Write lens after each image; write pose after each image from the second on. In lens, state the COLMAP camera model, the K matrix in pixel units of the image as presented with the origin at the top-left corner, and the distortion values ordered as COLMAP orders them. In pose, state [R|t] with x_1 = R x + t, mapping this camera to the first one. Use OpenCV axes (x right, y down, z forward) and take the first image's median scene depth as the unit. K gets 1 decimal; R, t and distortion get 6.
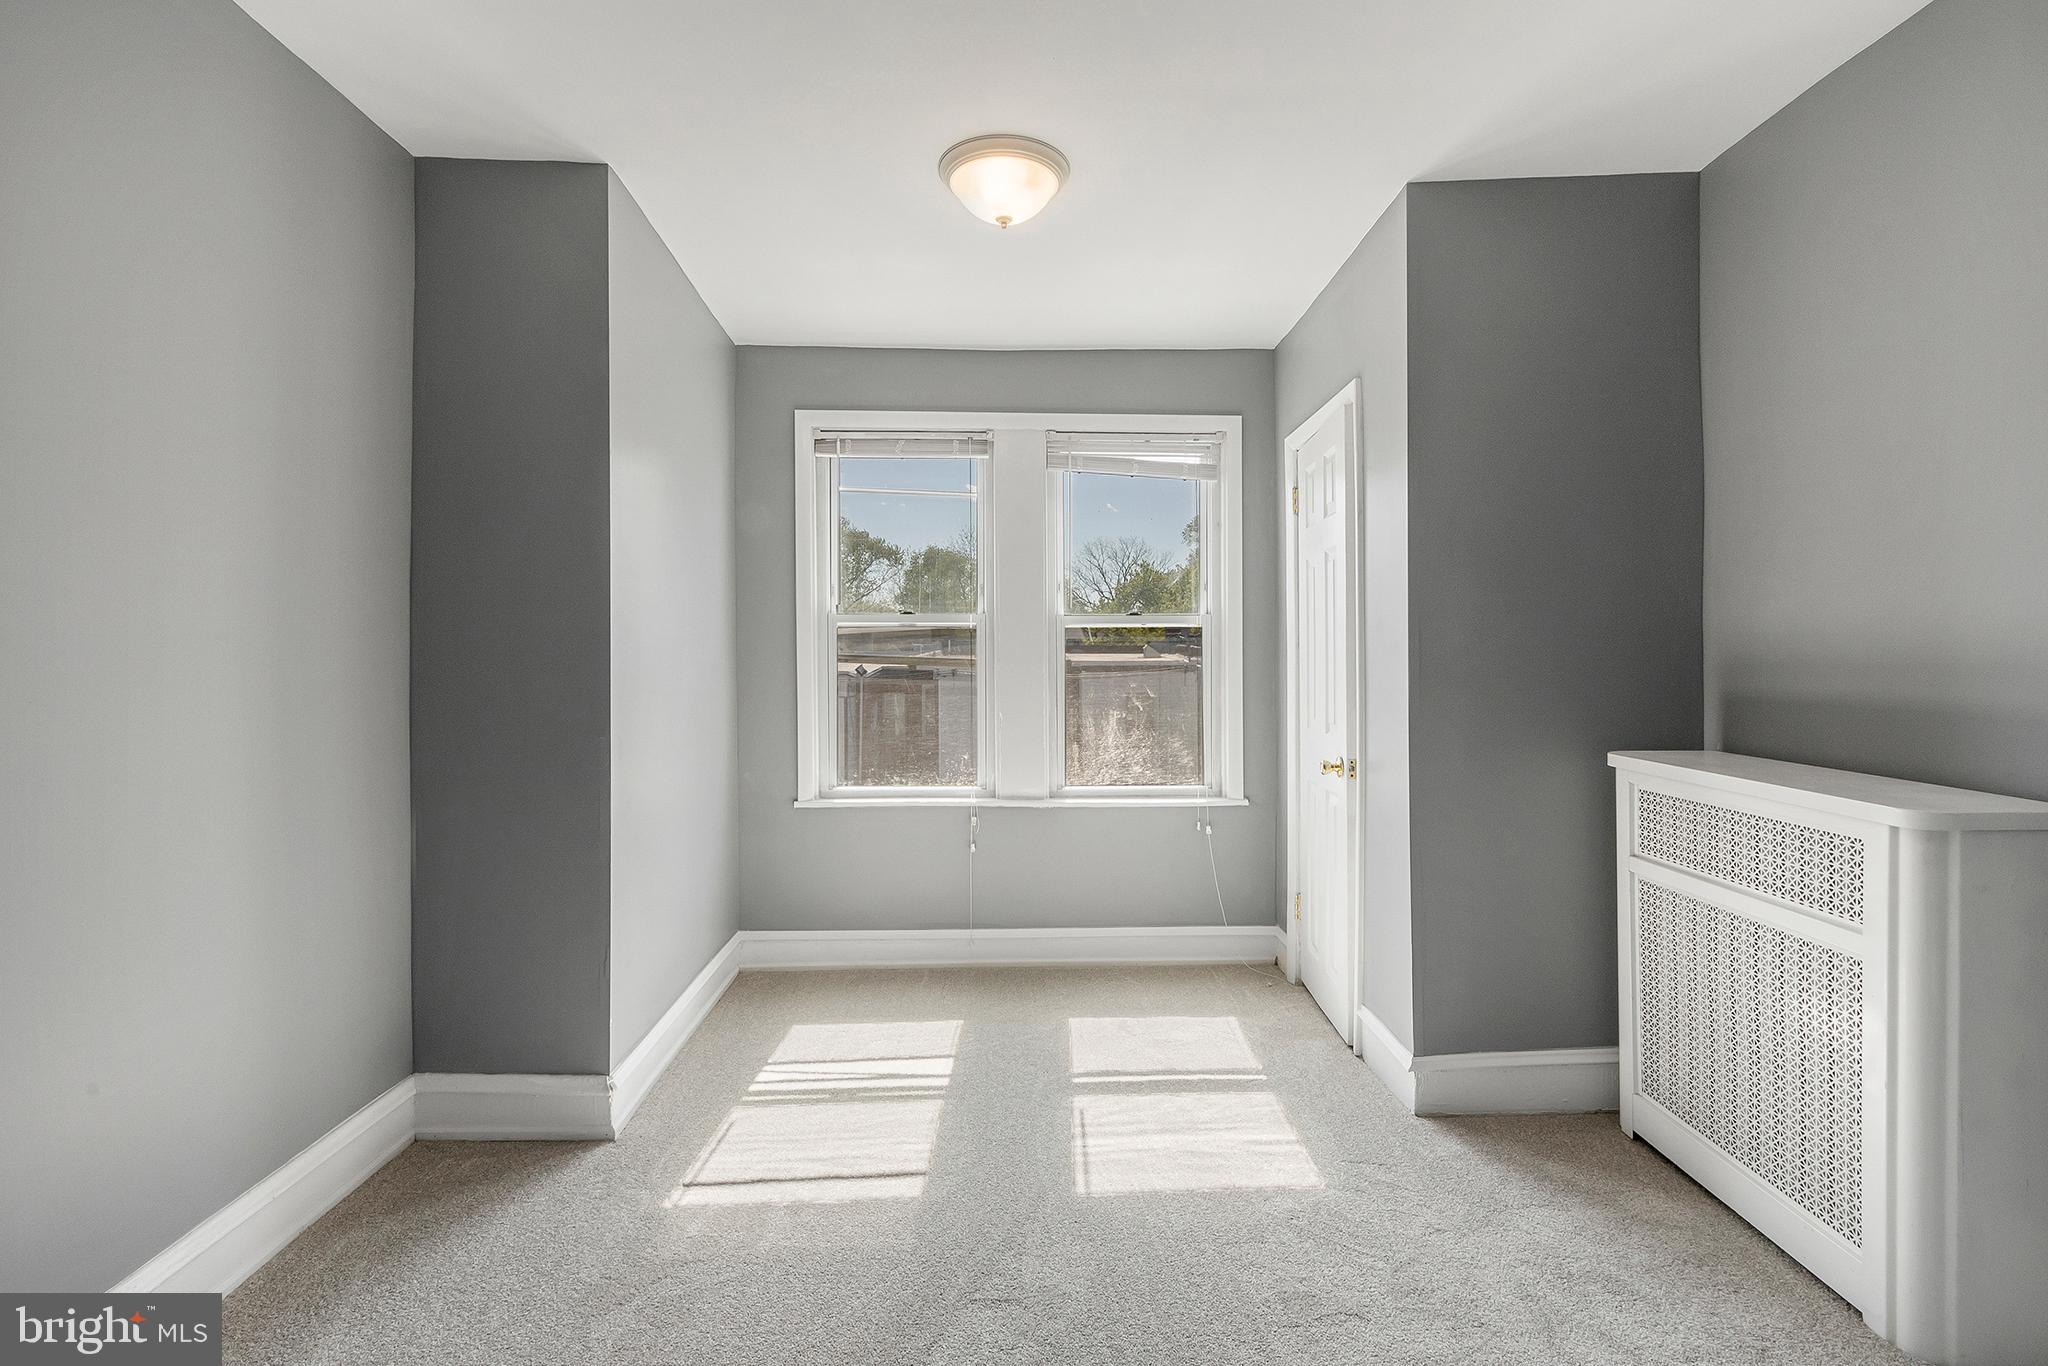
lens RADIAL K [[955.2, 0, 1027.5], [0, 955.2, 669.9], [0, 0, 1]] dist [0.002475, 0.001156]
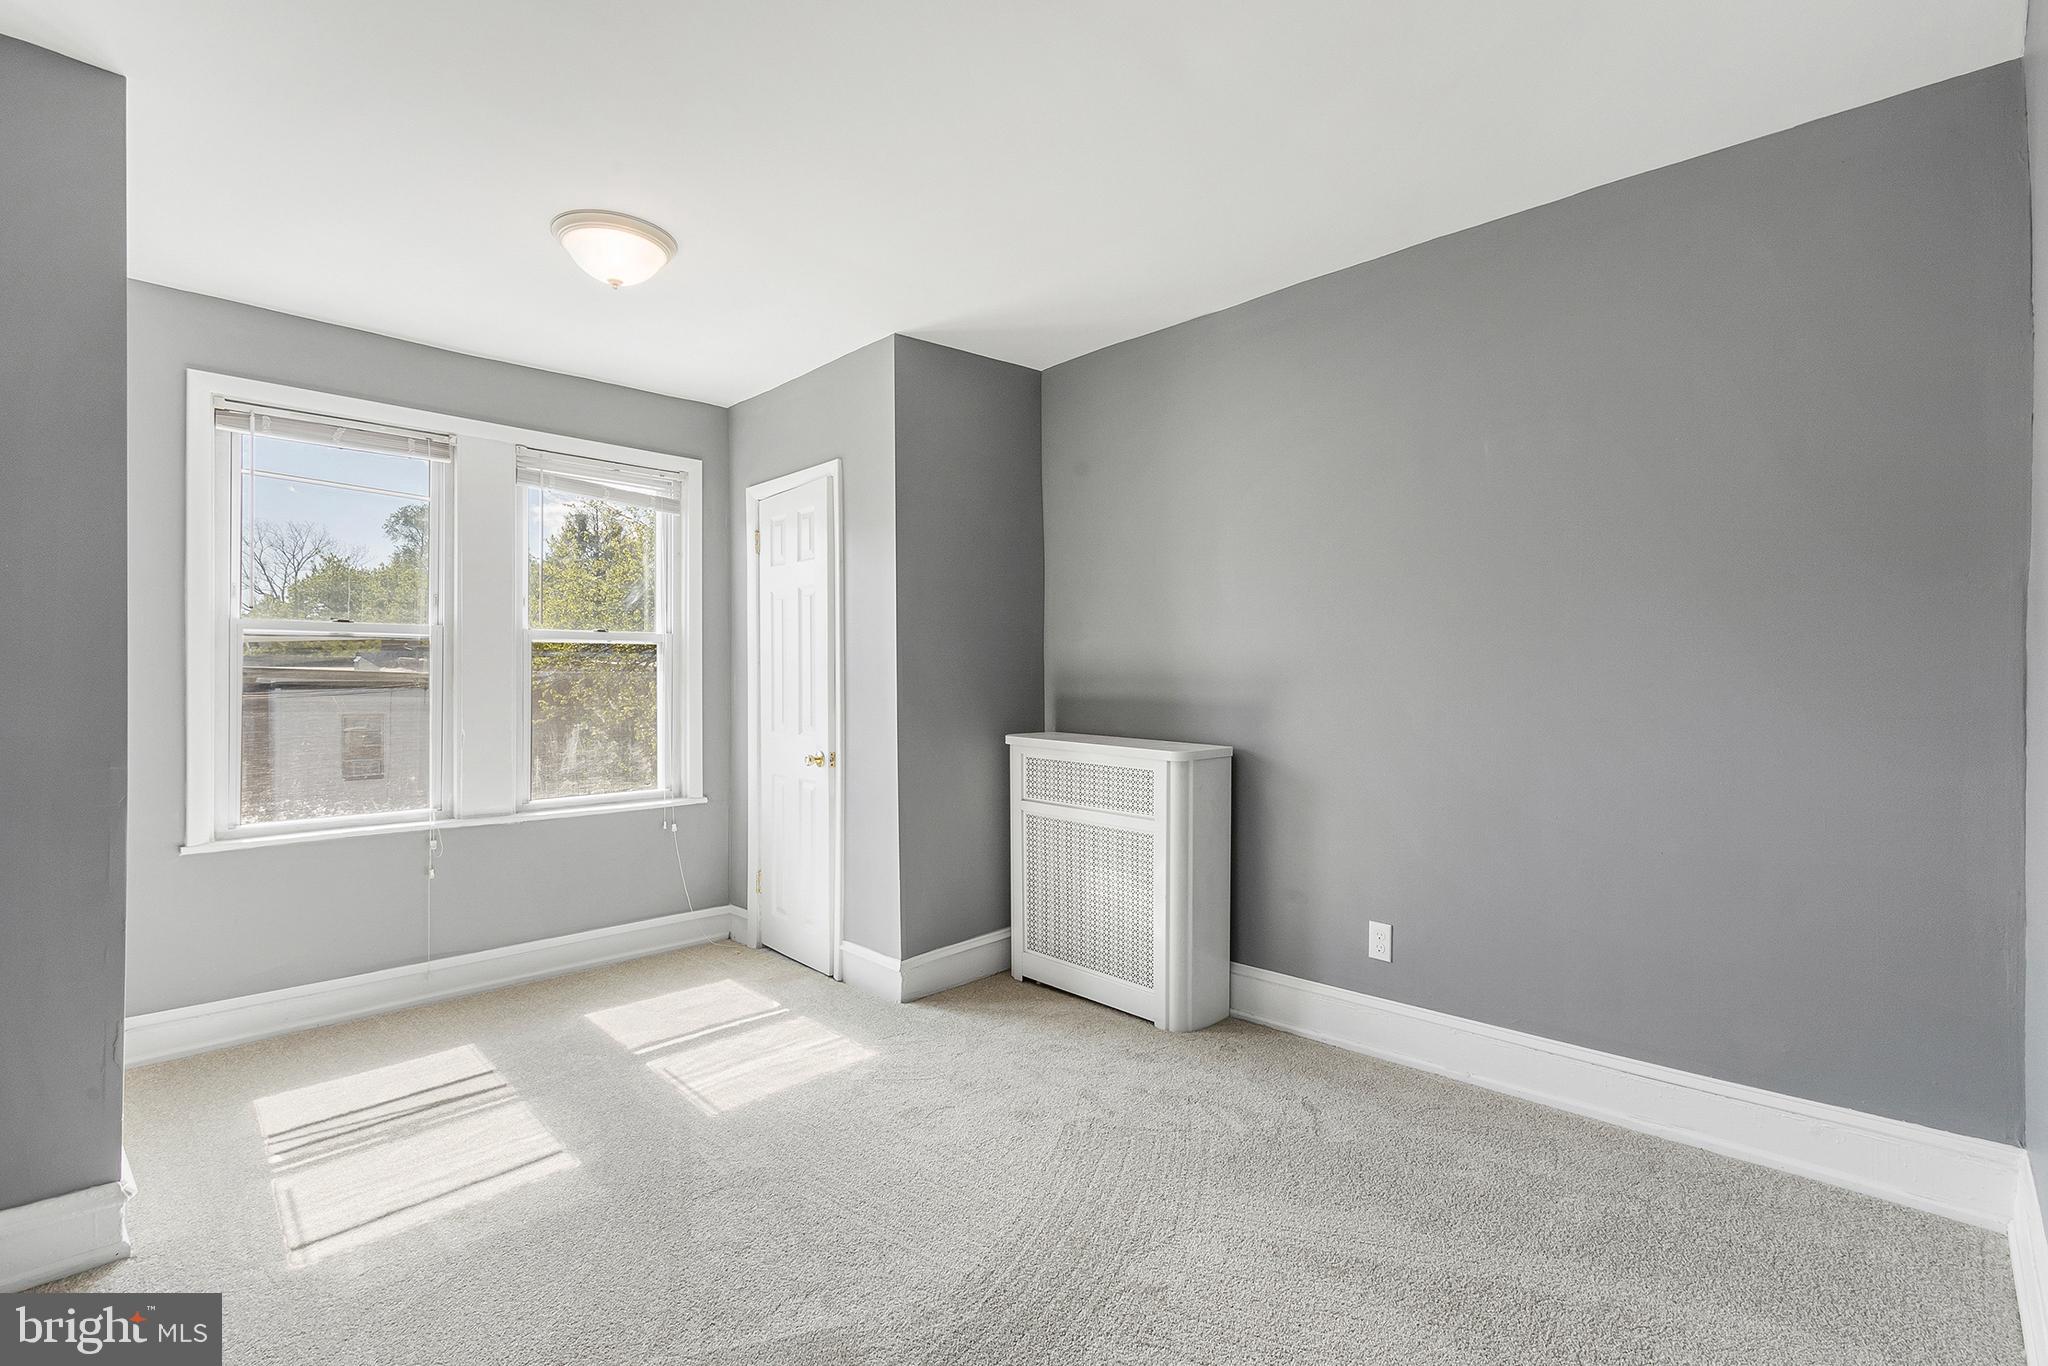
lens RADIAL K [[955.2, 0, 1026.6], [0, 955.2, 671.7], [0, 0, 1]] dist [0.002475, 0.001156]
pose [[0.719304, 0.004368, 0.694682, -0.378377], [0.005948, 0.999905, -0.012445, 0.002985], [-0.694670, 0.013084, 0.719209, -0.113132]]
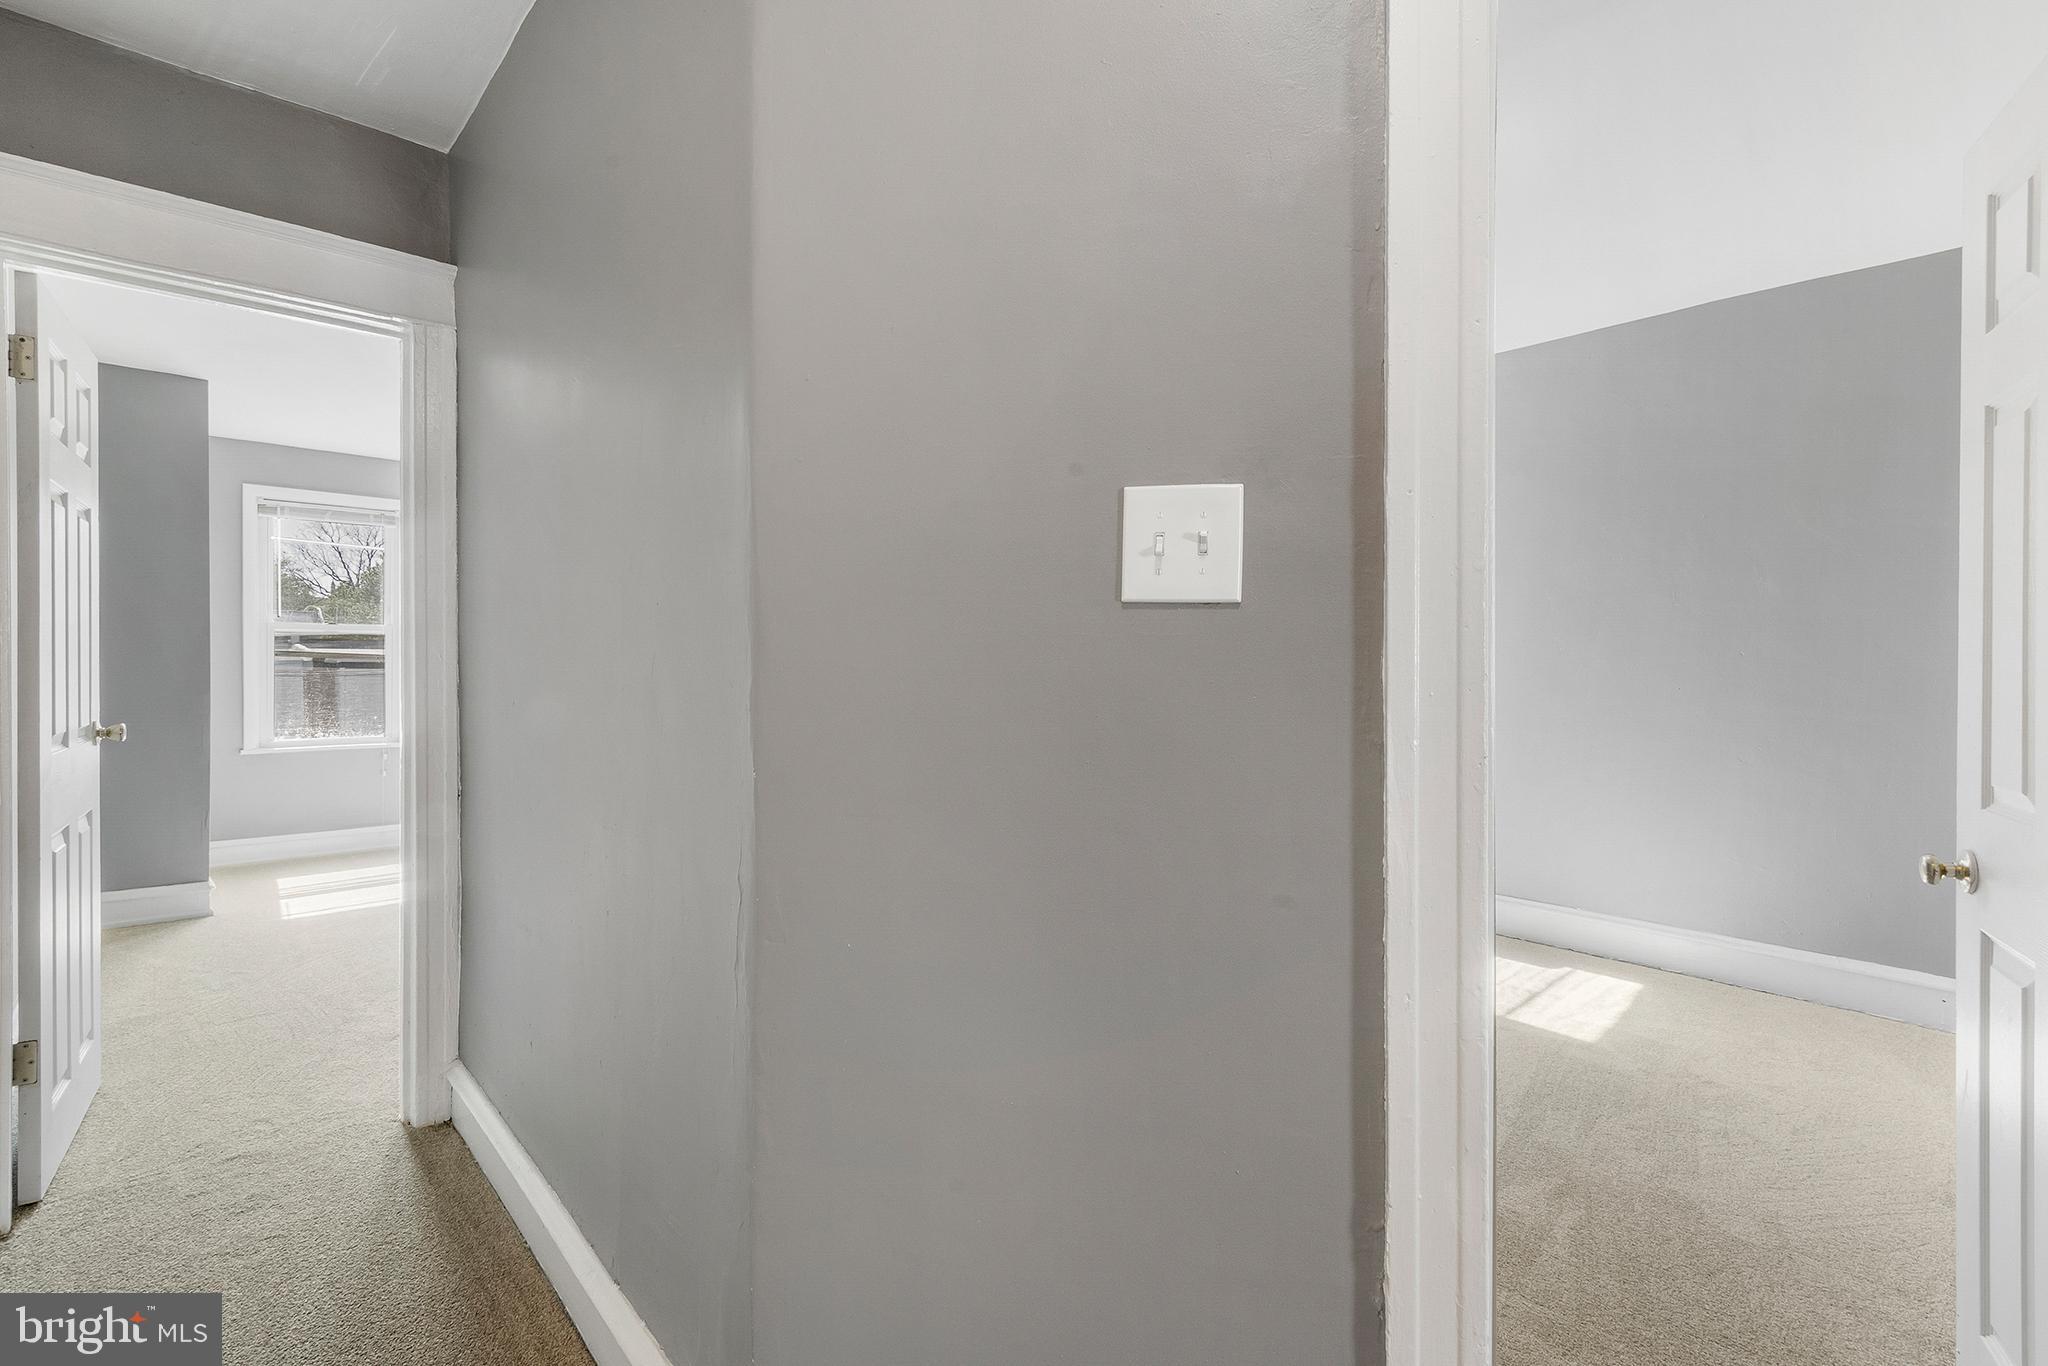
lens RADIAL K [[955.2, 0, 1037.1], [0, 955.2, 669.3], [0, 0, 1]] dist [0.002475, 0.001156]
pose [[0.751770, -0.000733, 0.659425, -0.378984], [-0.000270, 0.999999, 0.001419, 0.014126], [-0.659426, -0.001245, 0.751769, -1.174607]]
